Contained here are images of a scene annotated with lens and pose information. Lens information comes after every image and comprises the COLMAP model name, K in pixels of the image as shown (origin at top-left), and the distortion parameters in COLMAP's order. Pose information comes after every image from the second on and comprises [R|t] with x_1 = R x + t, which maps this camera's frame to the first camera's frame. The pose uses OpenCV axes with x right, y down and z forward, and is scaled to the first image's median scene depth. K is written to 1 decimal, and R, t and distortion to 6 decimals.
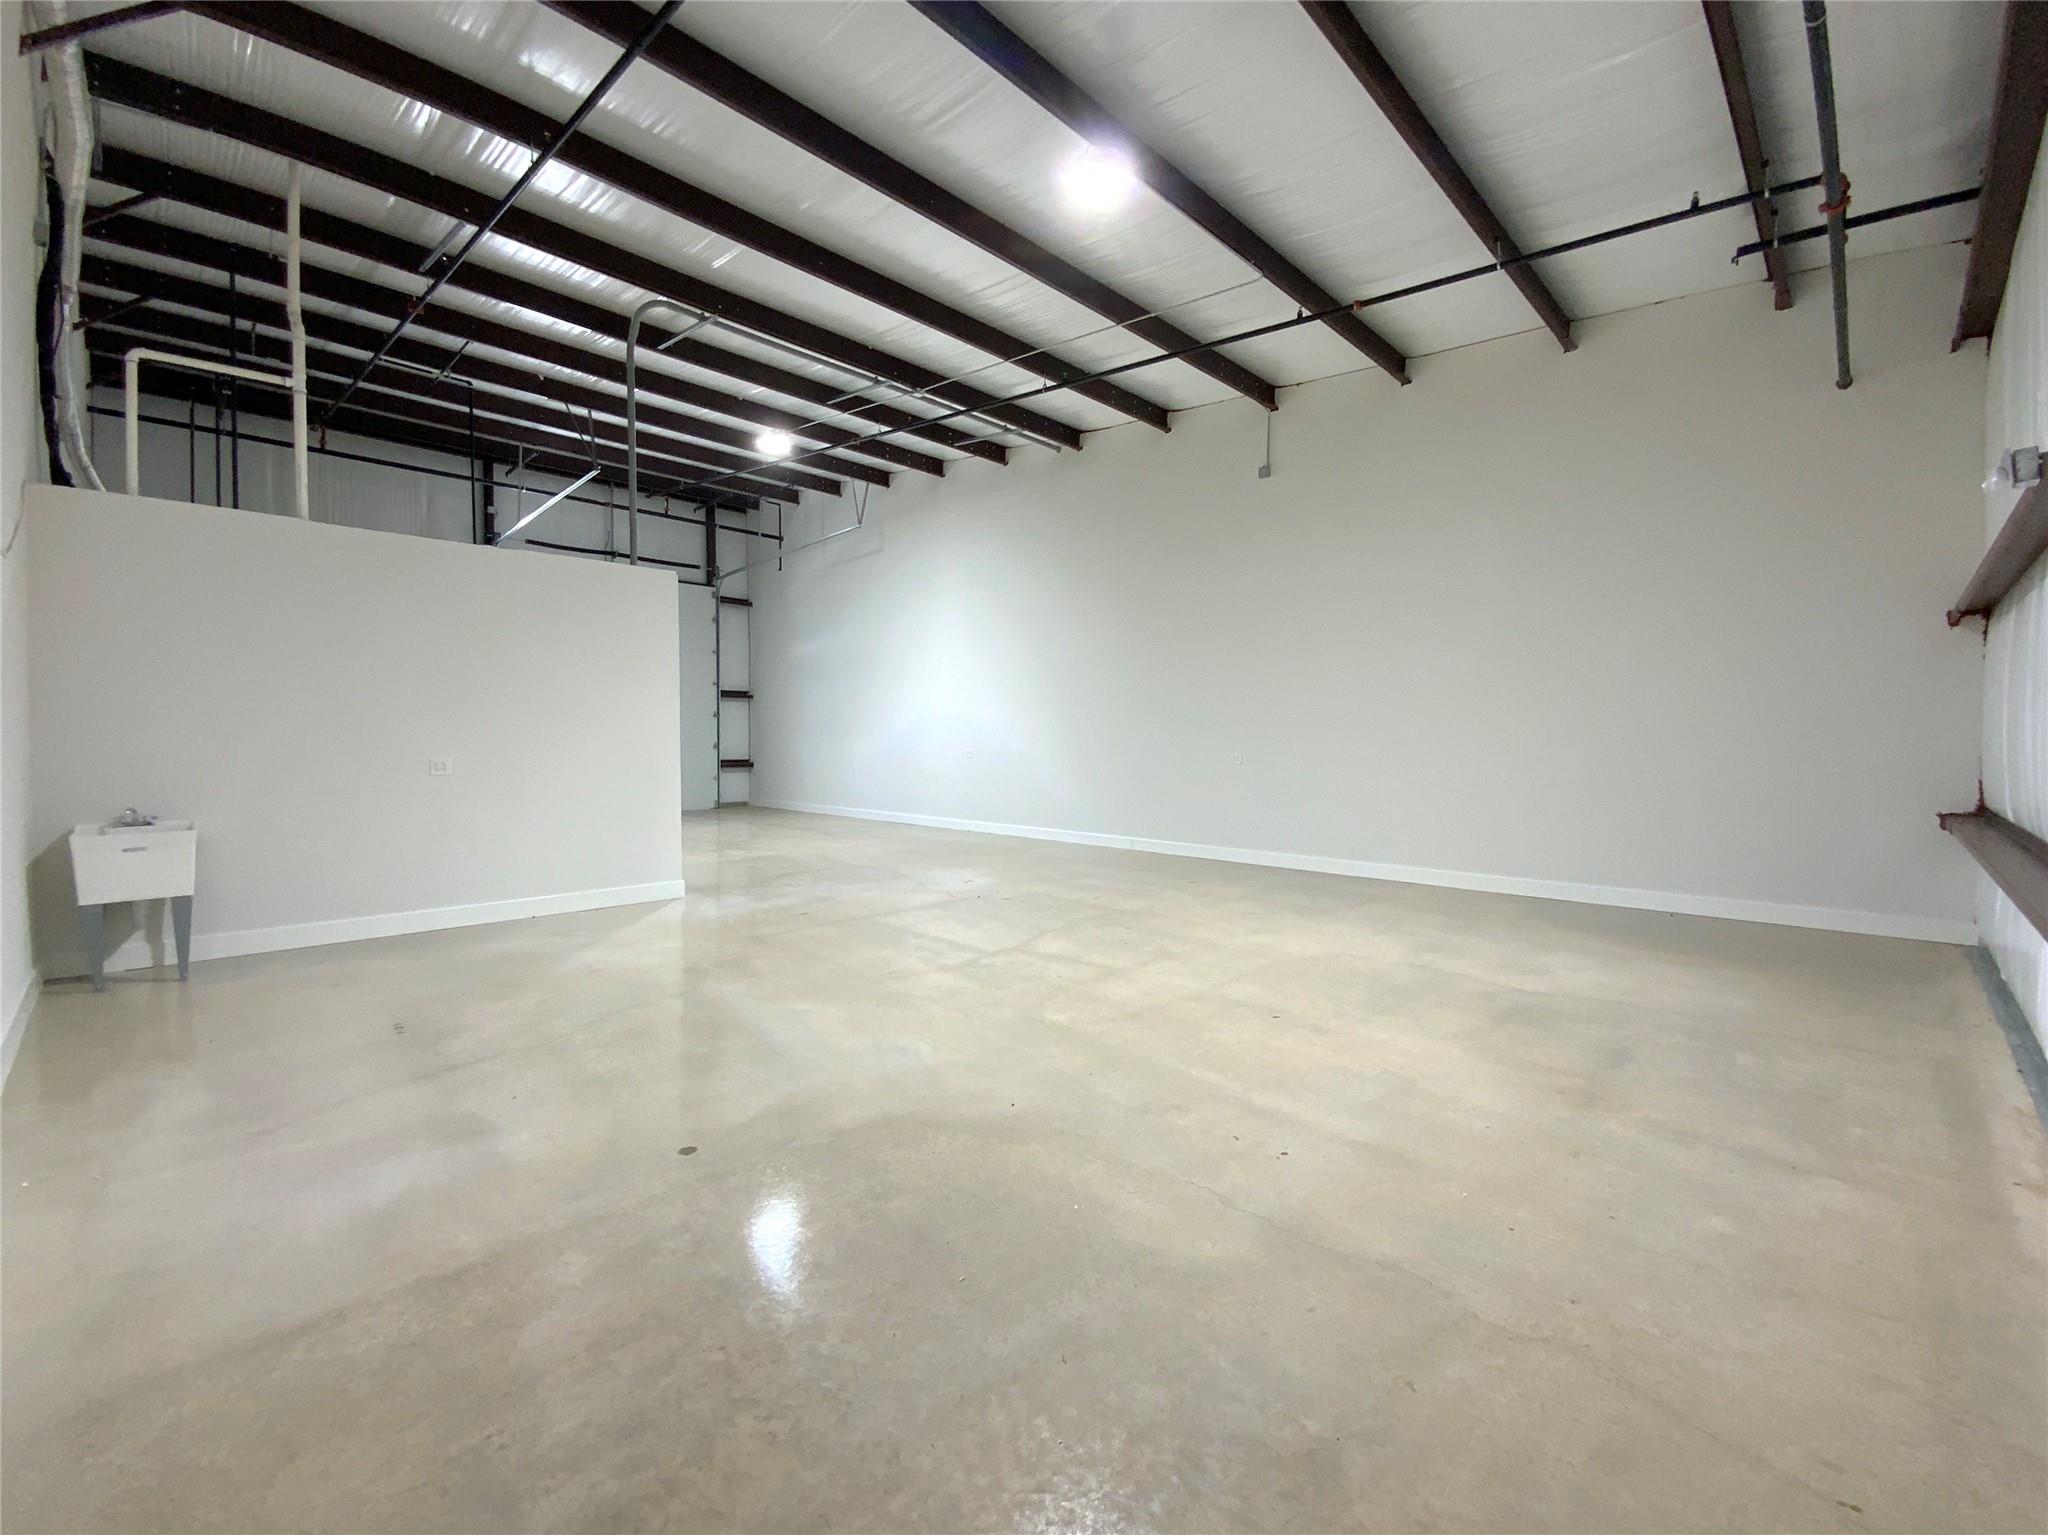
lens RADIAL K [[859.2, 0, 1031.1], [0, 859.2, 771.6], [0, 0, 1]] dist [0.023689, -0.019305]
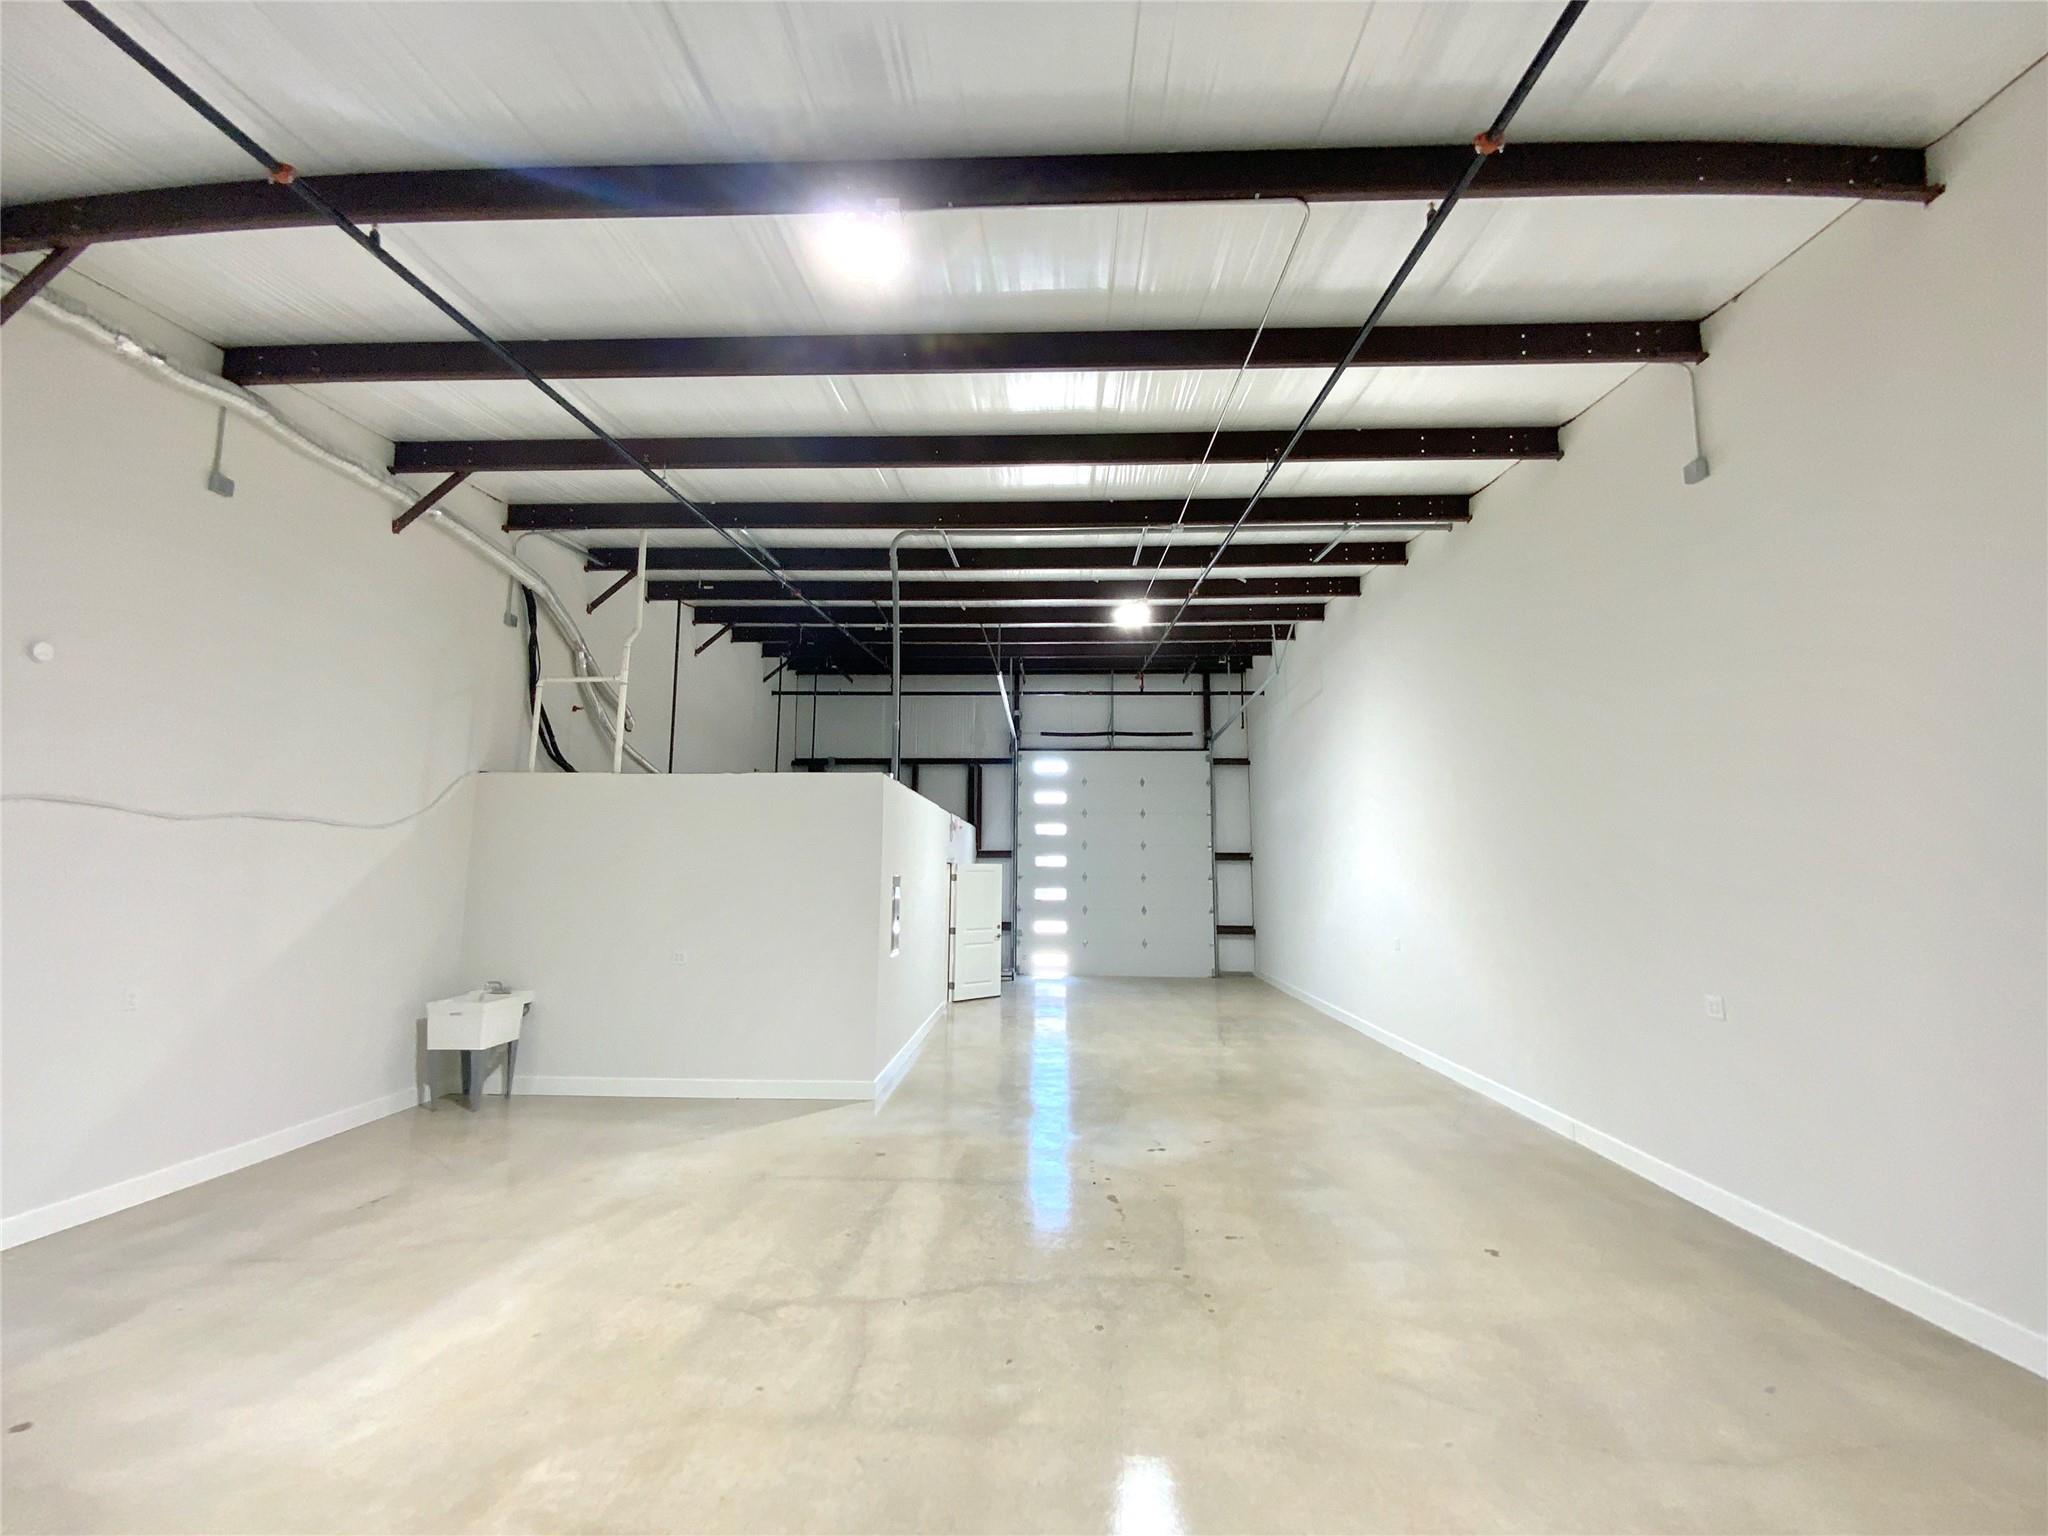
lens RADIAL K [[835.8, 0, 1024.0], [0, 835.8, 768.0], [0, 0, 1]] dist [0.021264, -0.016701]
pose [[0.667711, -0.092457, -0.738657, 0.334898], [-0.030959, 0.987950, -0.151646, -0.065107], [0.743777, 0.124123, 0.656803, 0.336223]]
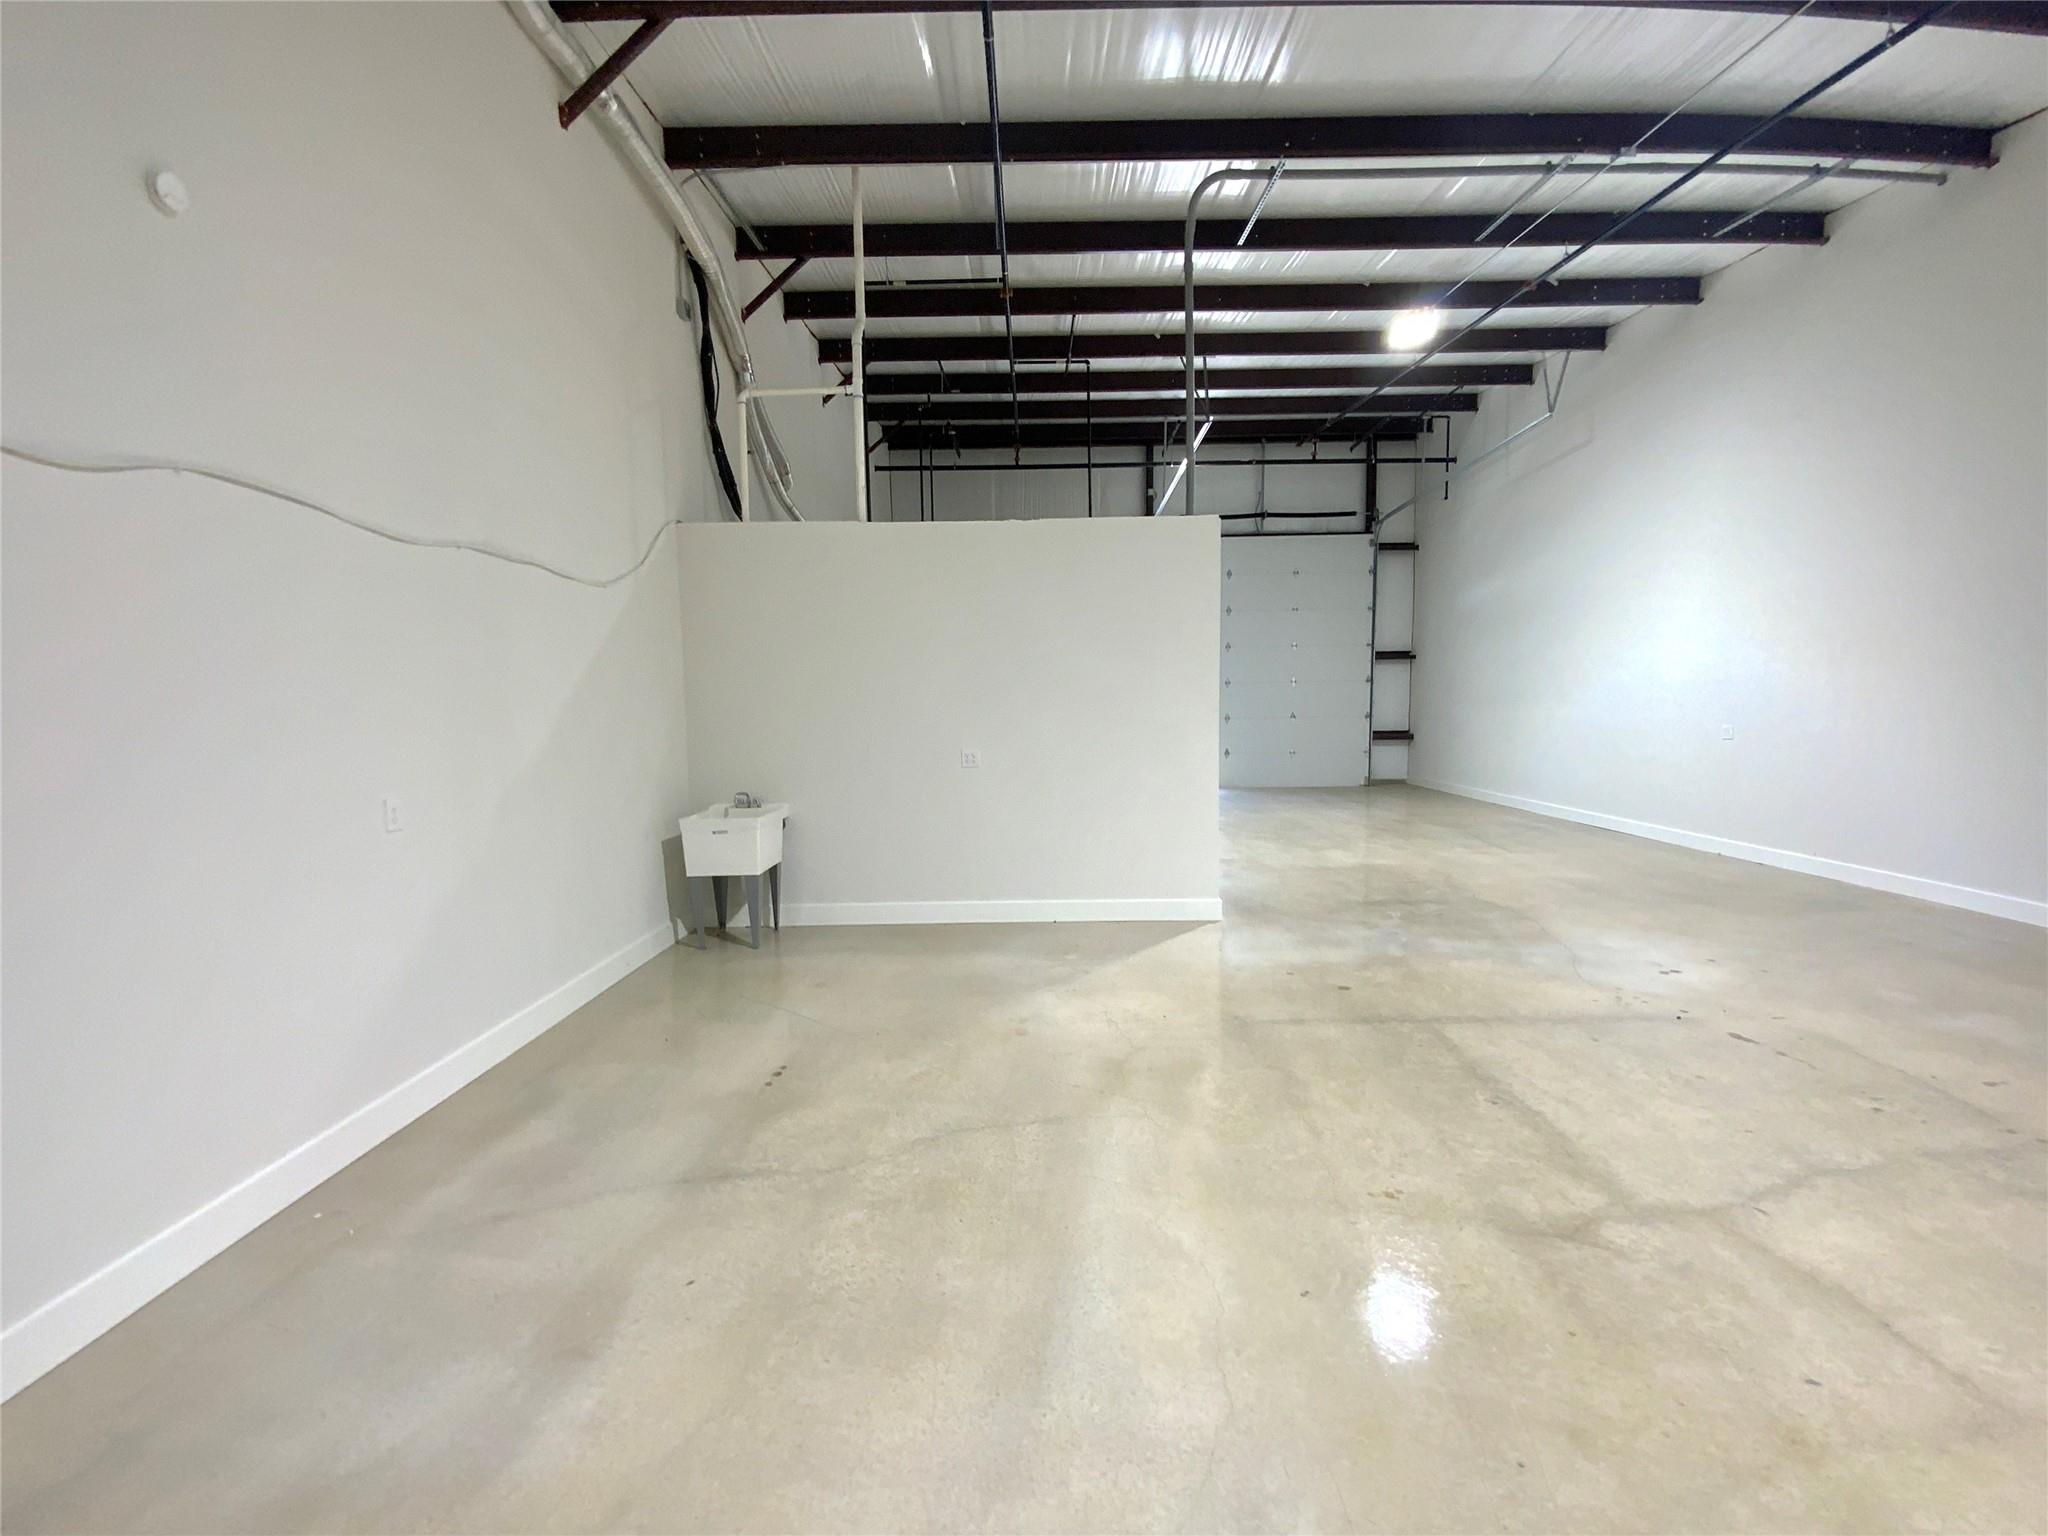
lens RADIAL K [[835.8, 0, 1024.0], [0, 835.8, 768.0], [0, 0, 1]] dist [0.021264, -0.016701]
pose [[0.691069, 0.045551, -0.721352, 0.023048], [-0.010924, 0.998556, 0.052590, -0.028023], [0.722706, -0.028463, 0.690569, 0.242471]]
